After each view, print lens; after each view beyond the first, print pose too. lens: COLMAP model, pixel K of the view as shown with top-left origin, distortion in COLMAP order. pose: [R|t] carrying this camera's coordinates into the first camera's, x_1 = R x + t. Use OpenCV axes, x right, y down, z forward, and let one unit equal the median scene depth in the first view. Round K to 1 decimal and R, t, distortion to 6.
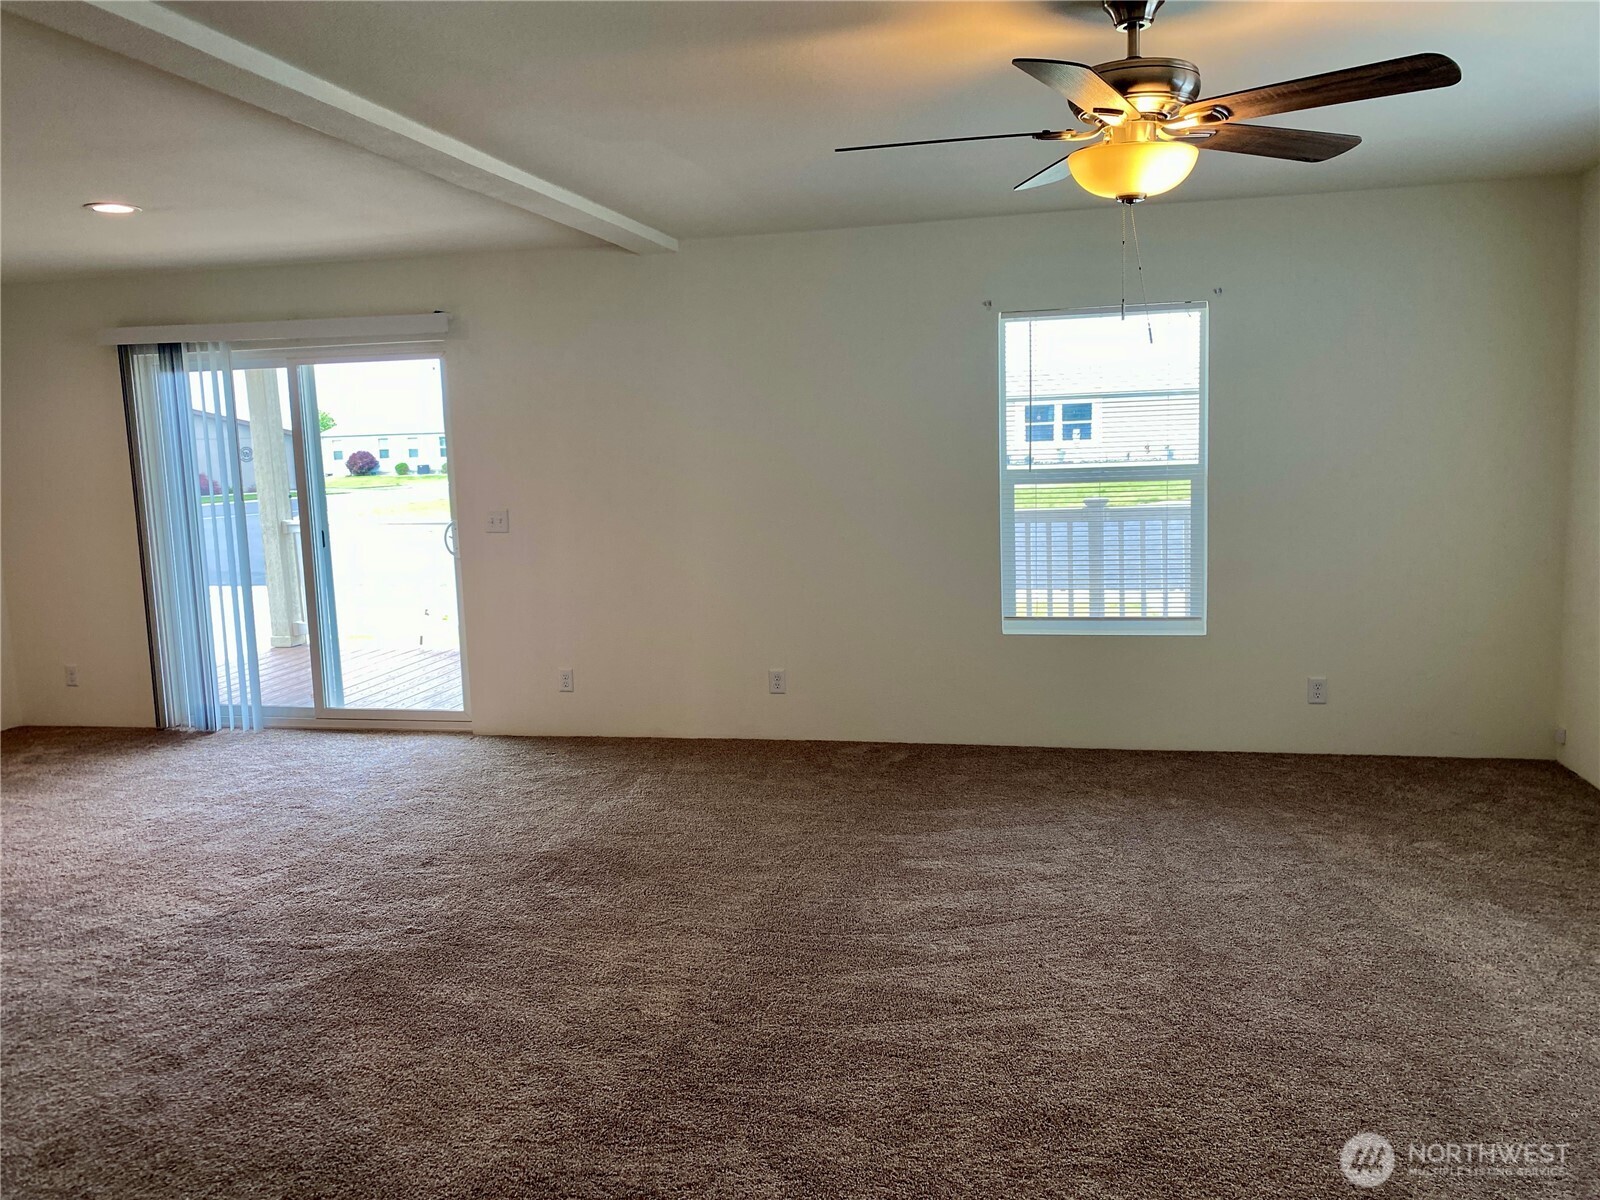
lens RADIAL K [[1216.3, 0, 800.0], [0, 1216.3, 600.0], [0, 0, 1]] dist [0.025355, -0.024512]
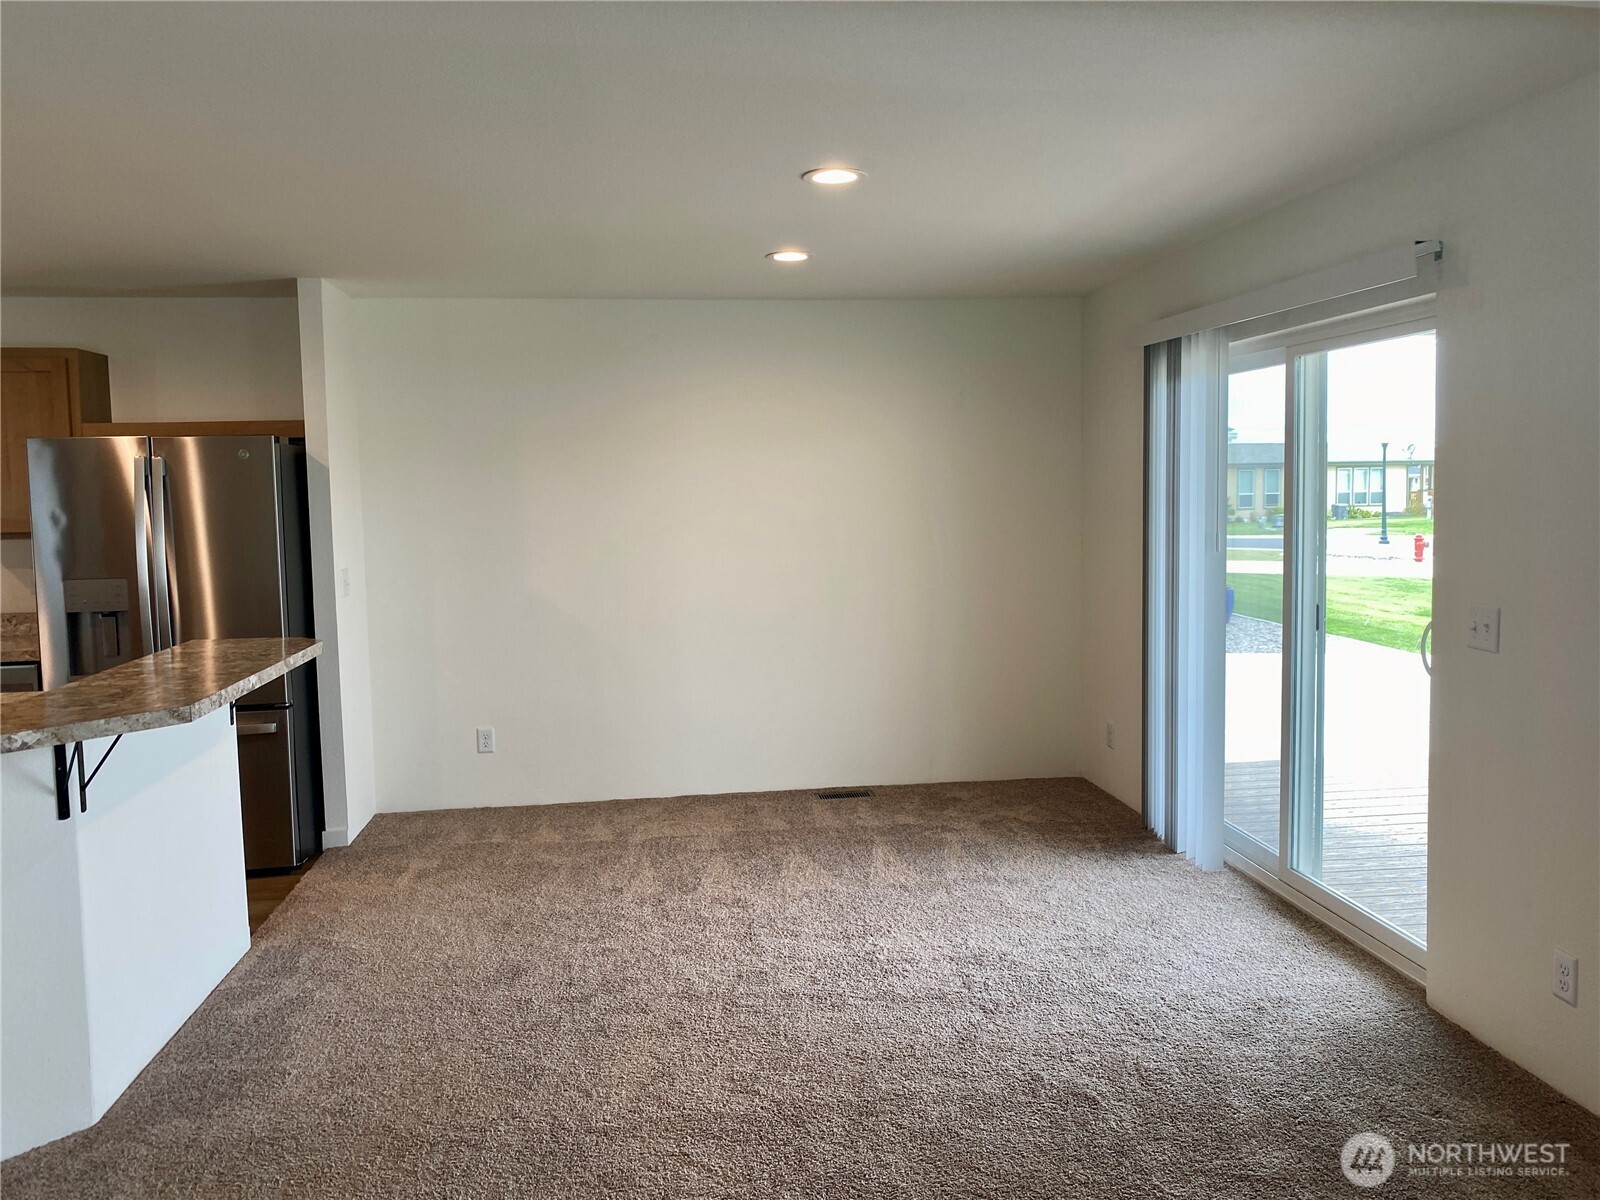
lens RADIAL K [[1213.8, 0, 806.9], [0, 1213.8, 579.5], [0, 0, 1]] dist [0.057130, -0.090816]
pose [[0.334335, 0.101398, -0.936984, 0.208386], [-0.119118, 0.990769, 0.064715, -0.123803], [0.934896, 0.089975, 0.343327, 0.804168]]
